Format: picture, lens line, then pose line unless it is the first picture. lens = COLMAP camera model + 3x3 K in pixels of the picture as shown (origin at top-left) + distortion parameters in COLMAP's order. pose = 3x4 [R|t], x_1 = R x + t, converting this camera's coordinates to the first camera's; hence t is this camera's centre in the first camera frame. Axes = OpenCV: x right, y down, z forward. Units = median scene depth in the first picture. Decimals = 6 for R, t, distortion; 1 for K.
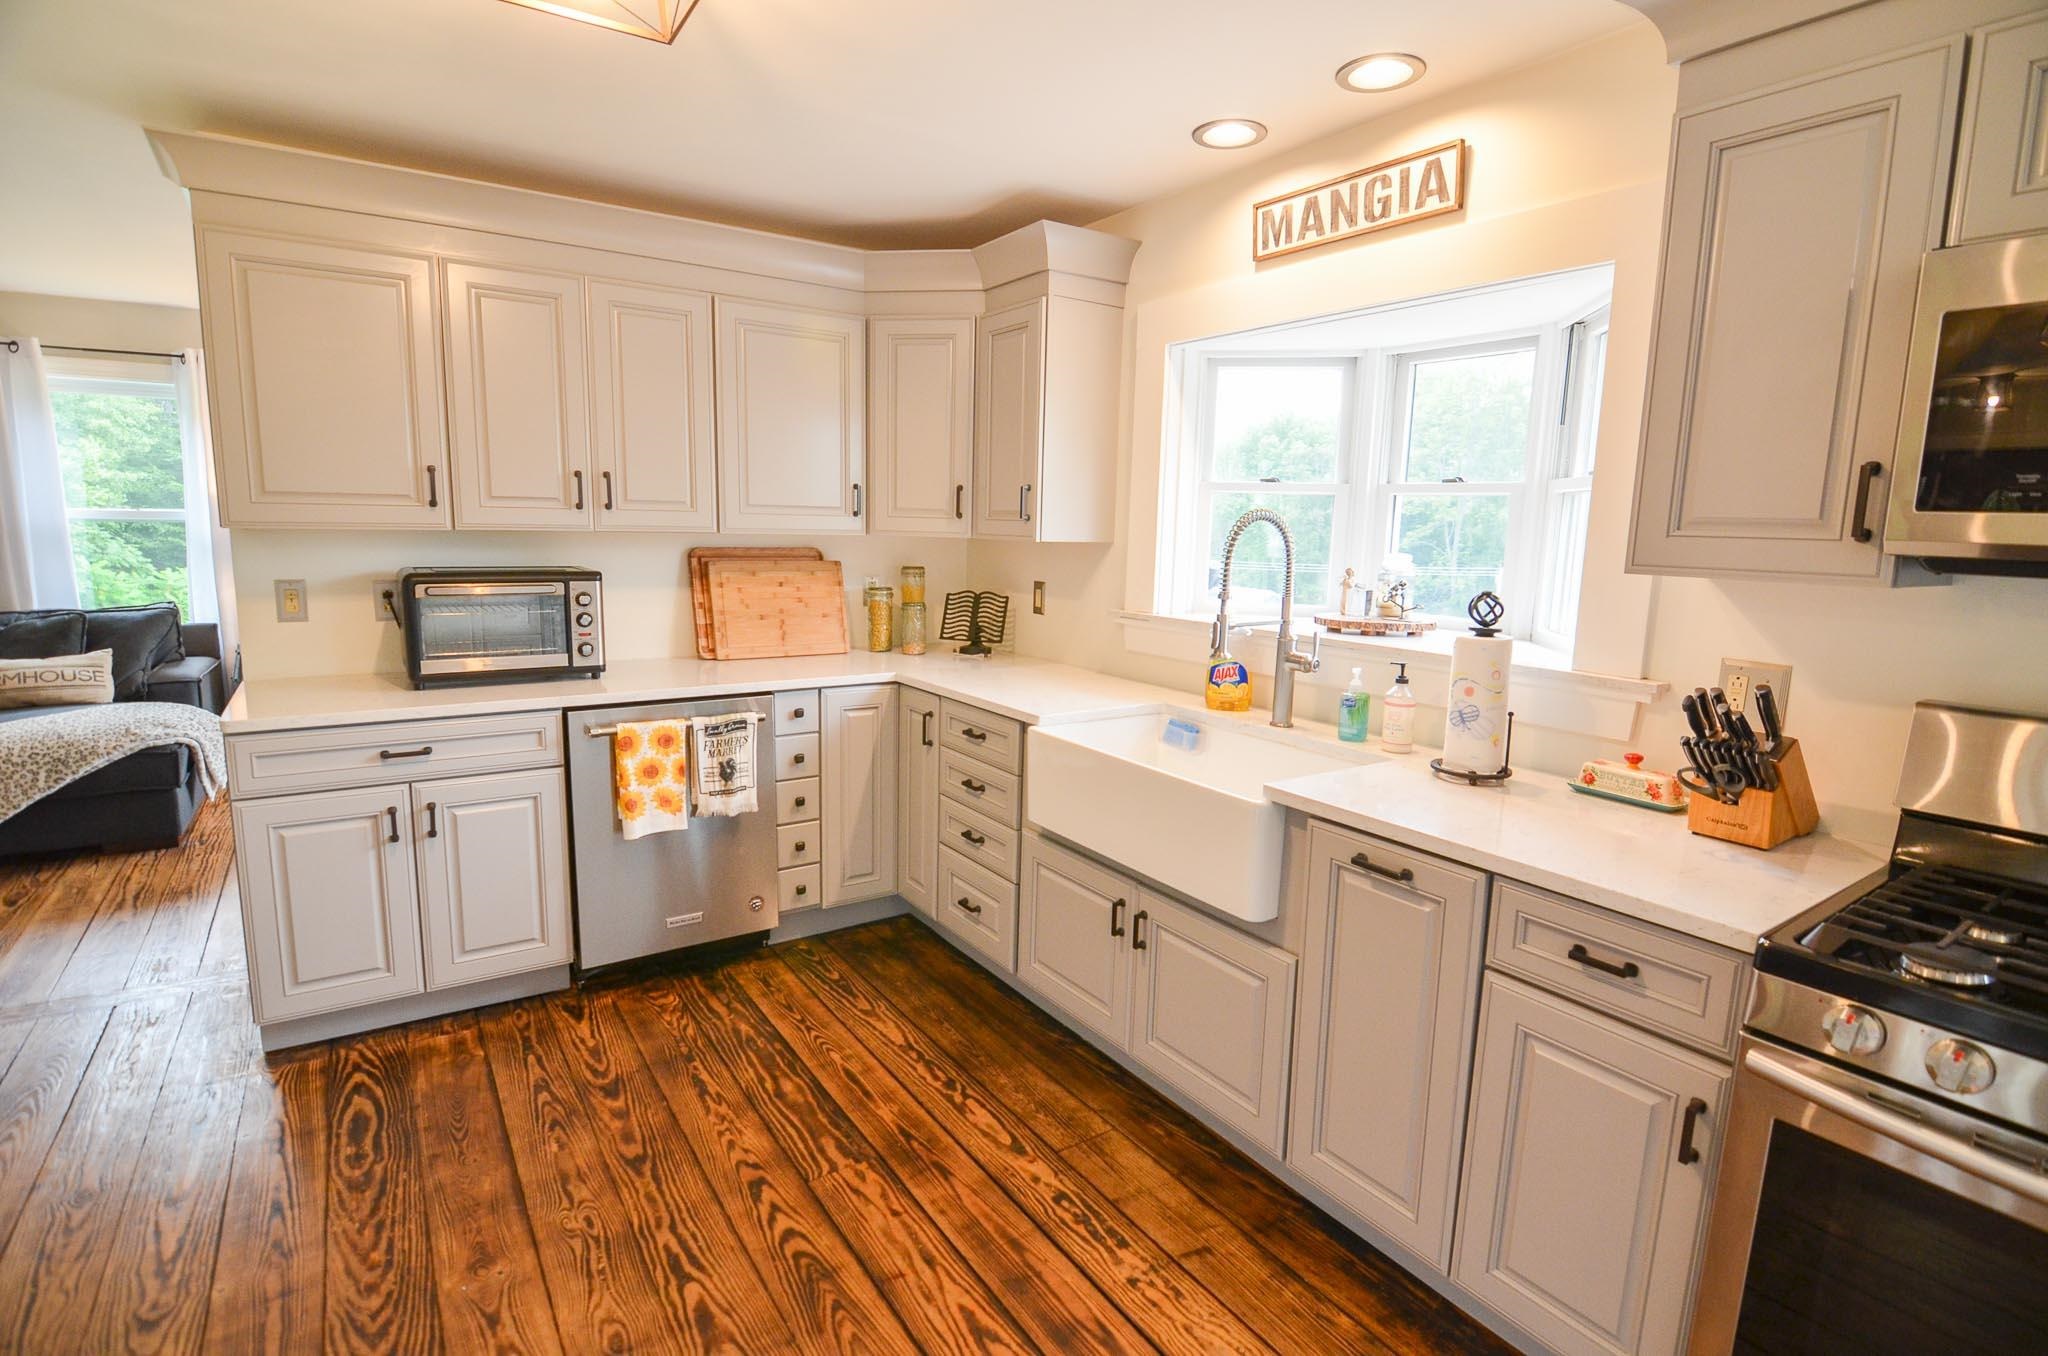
lens RADIAL K [[986.2, 0, 1027.1], [0, 986.2, 675.1], [0, 0, 1]] dist [-0.003452, -0.013582]
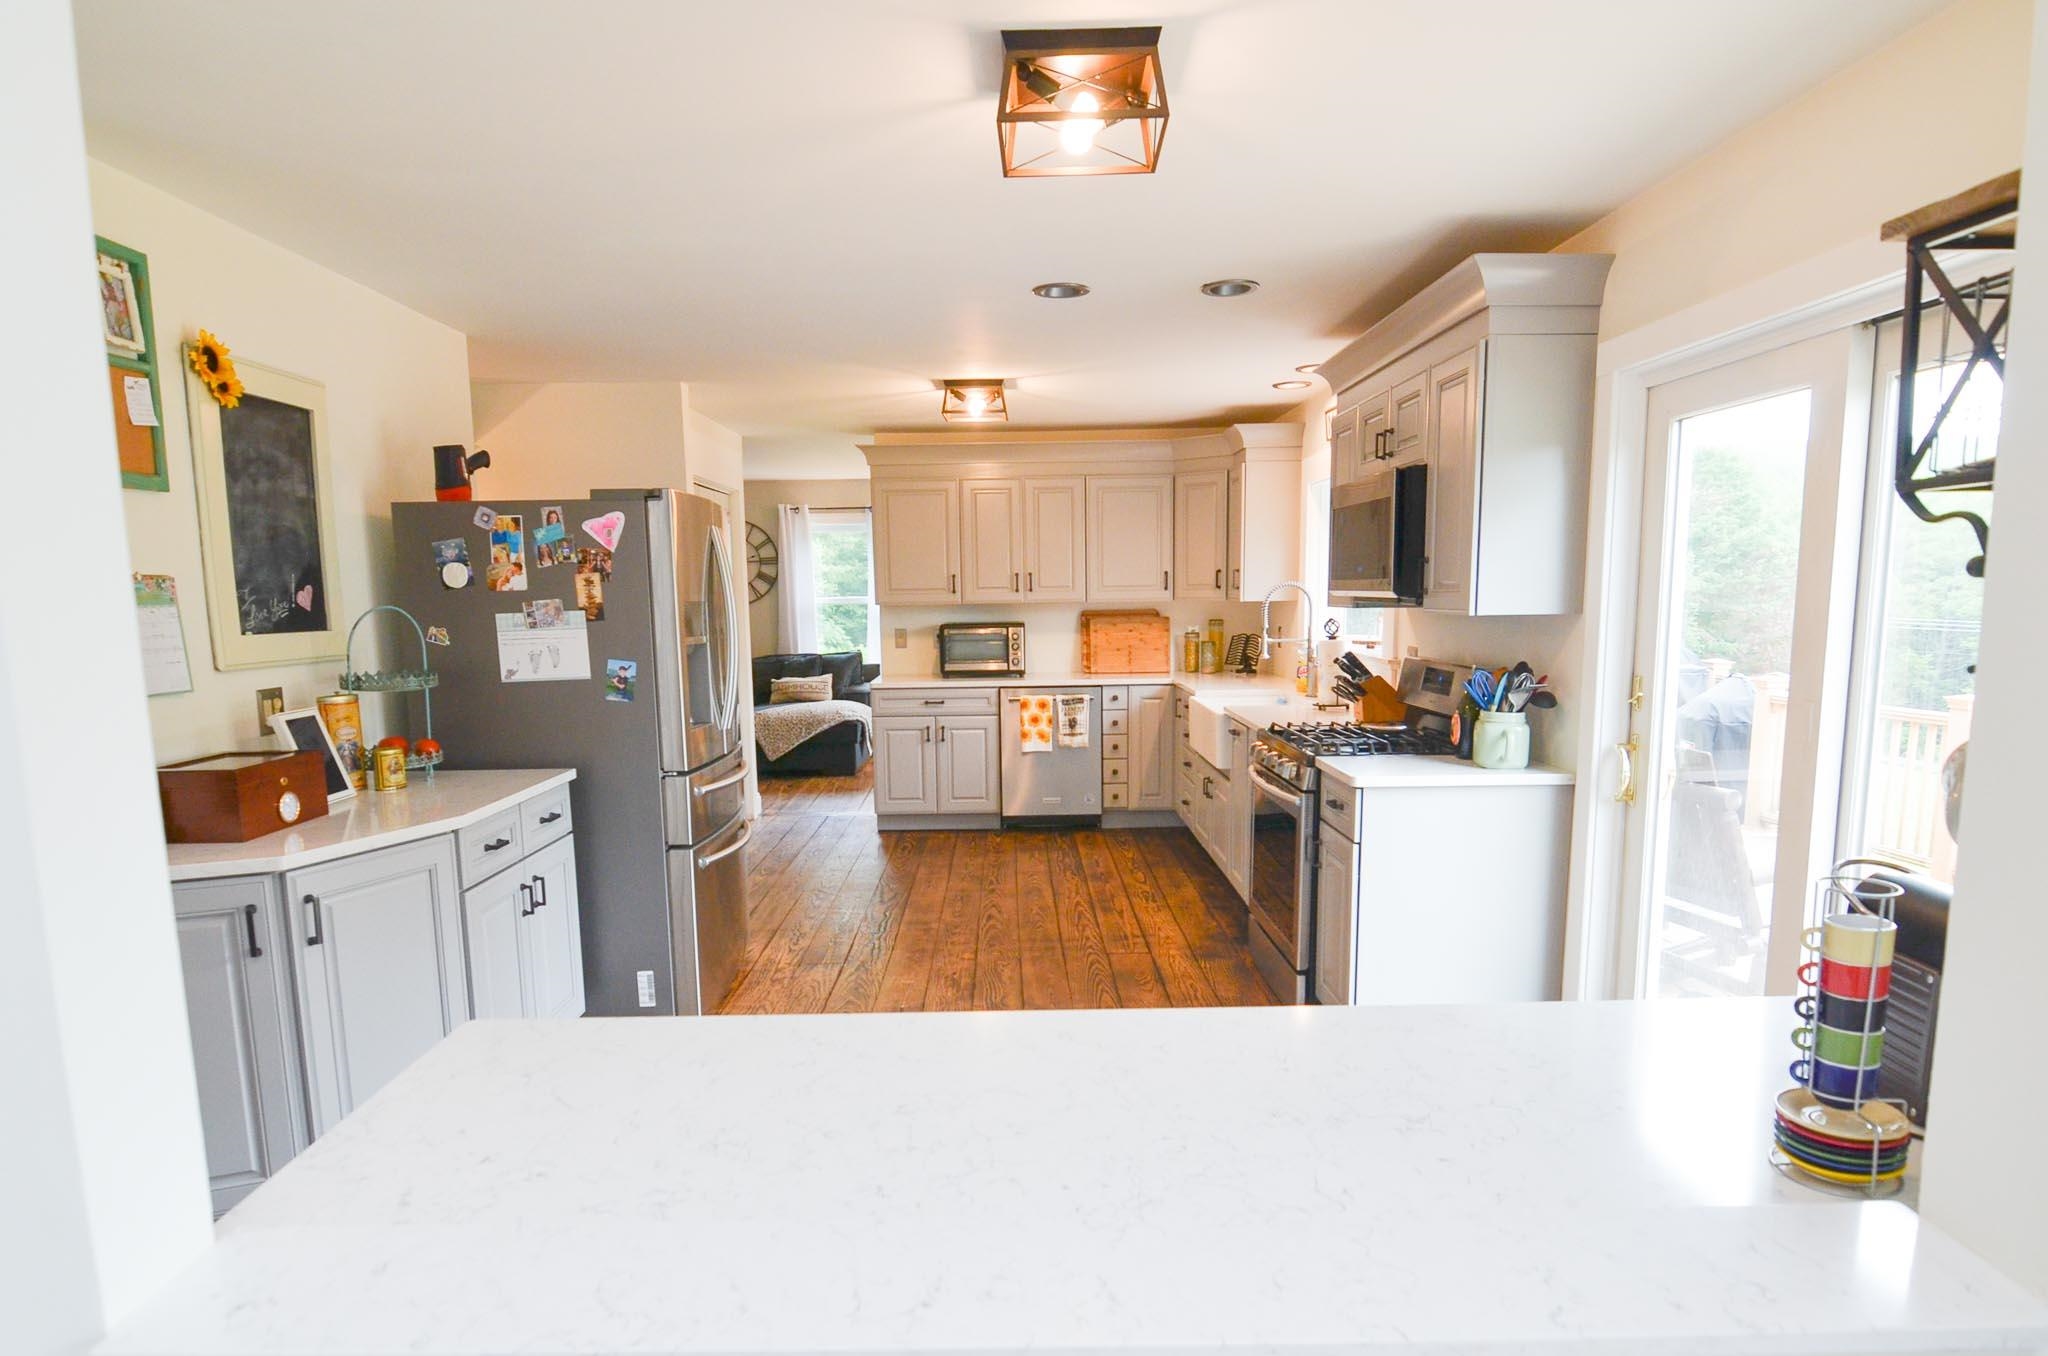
lens RADIAL K [[1183.9, 0, 1025.3], [0, 1183.9, 763.5], [0, 0, 1]] dist [0.001845, -0.000570]
pose [[0.834540, 0.045898, -0.549032, 0.956971], [-0.051007, 0.998681, 0.005956, 0.175900], [0.548581, 0.023034, 0.835780, -1.062392]]
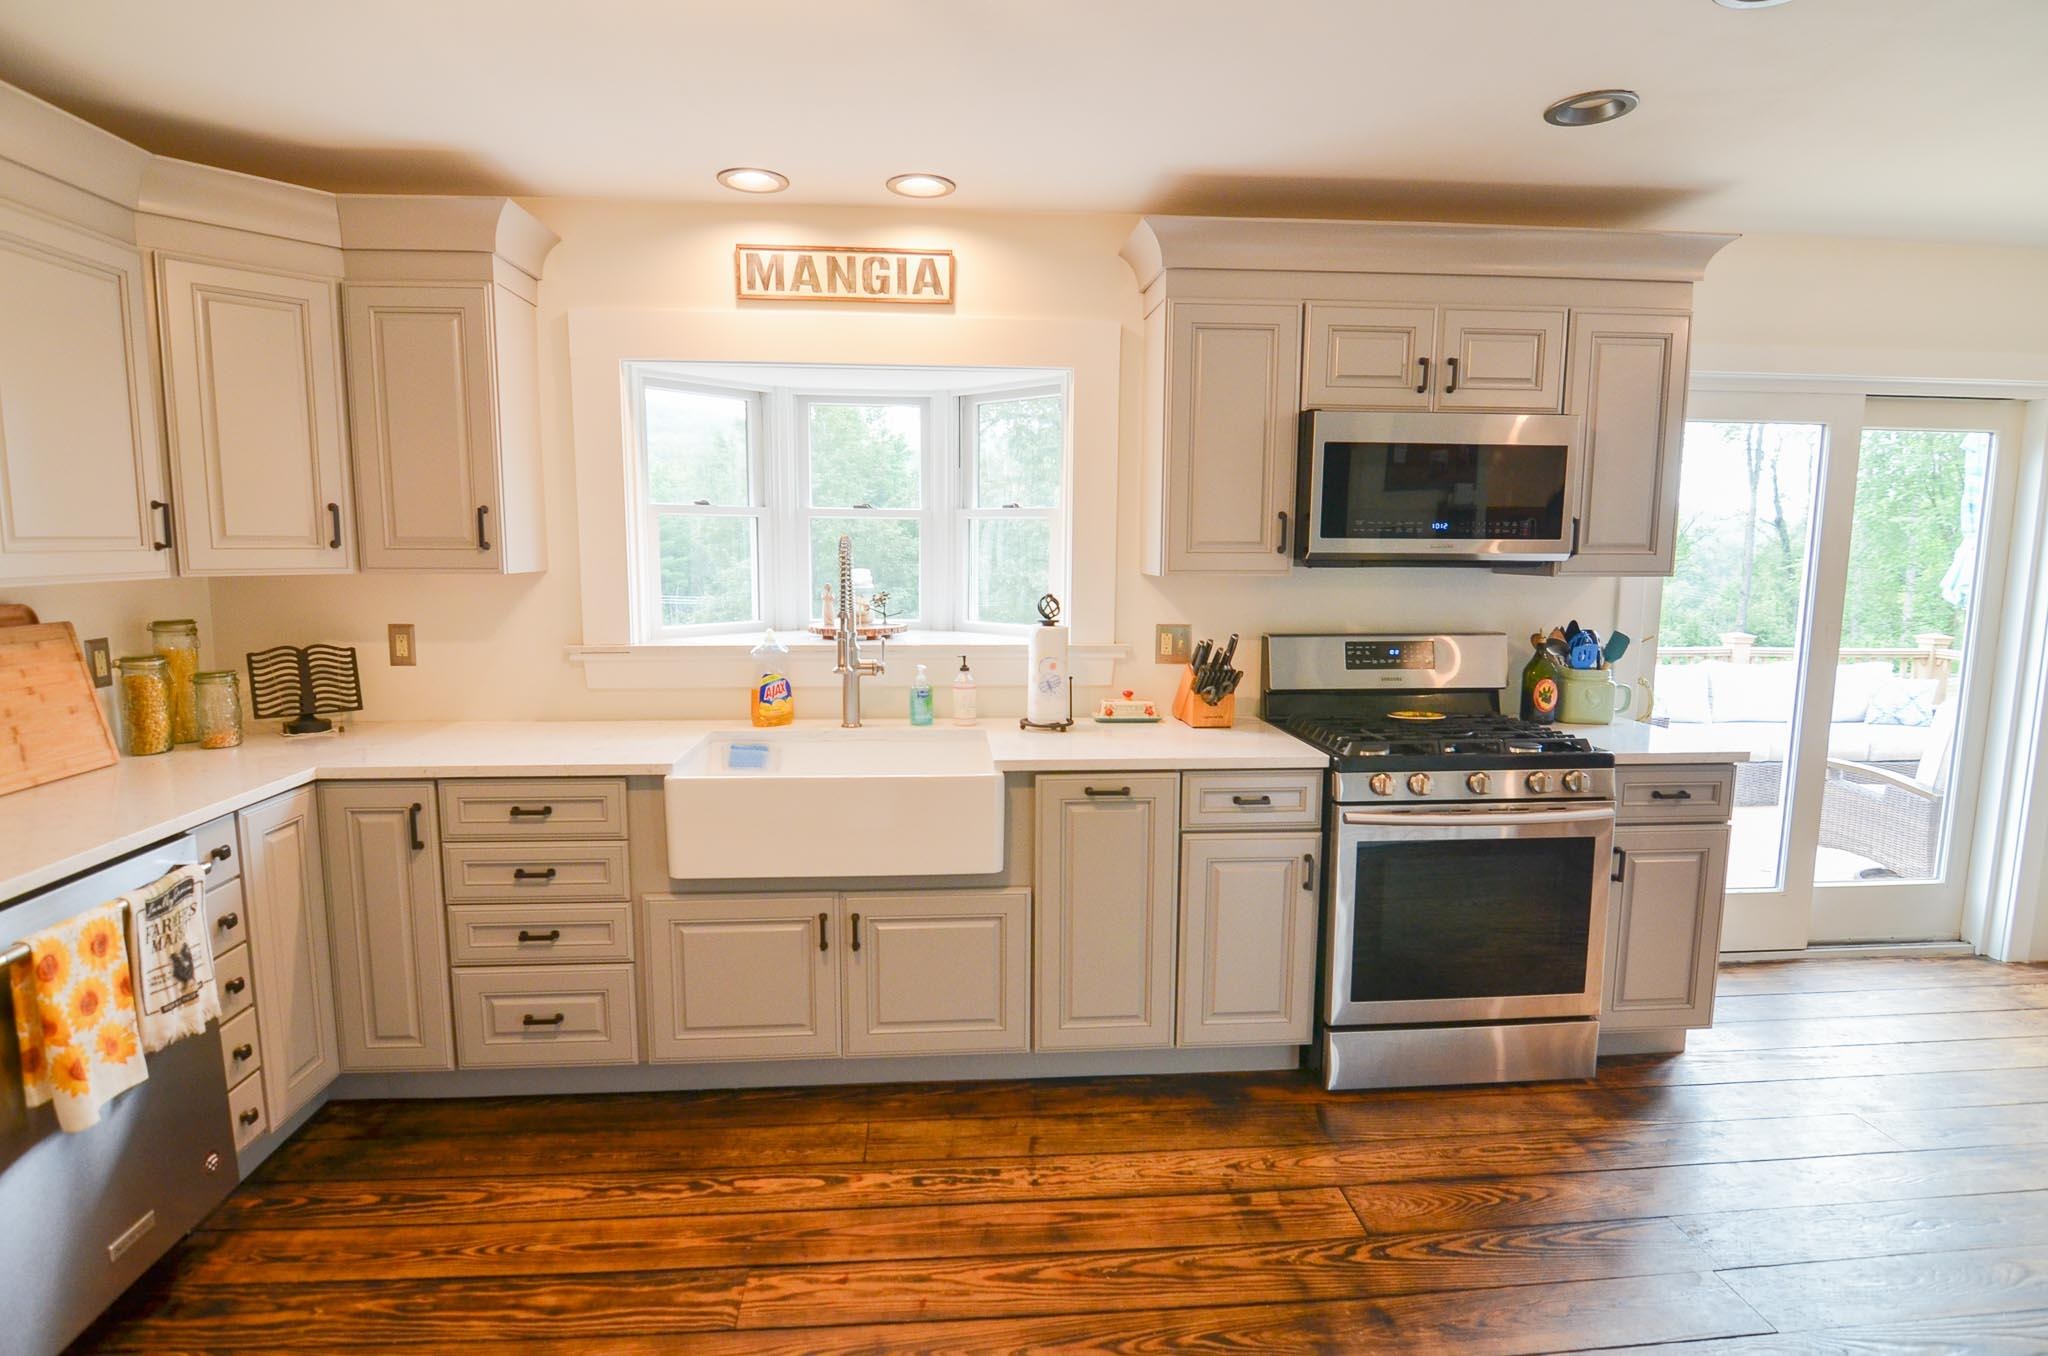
lens RADIAL K [[1044.3, 0, 1017.0], [0, 1044.3, 674.2], [0, 0, 1]] dist [-0.004458, -0.015237]
pose [[0.498115, -0.131302, 0.857112, -0.608581], [0.140139, 0.987664, 0.069859, -0.059414], [-0.855712, 0.085317, 0.510371, 0.209933]]
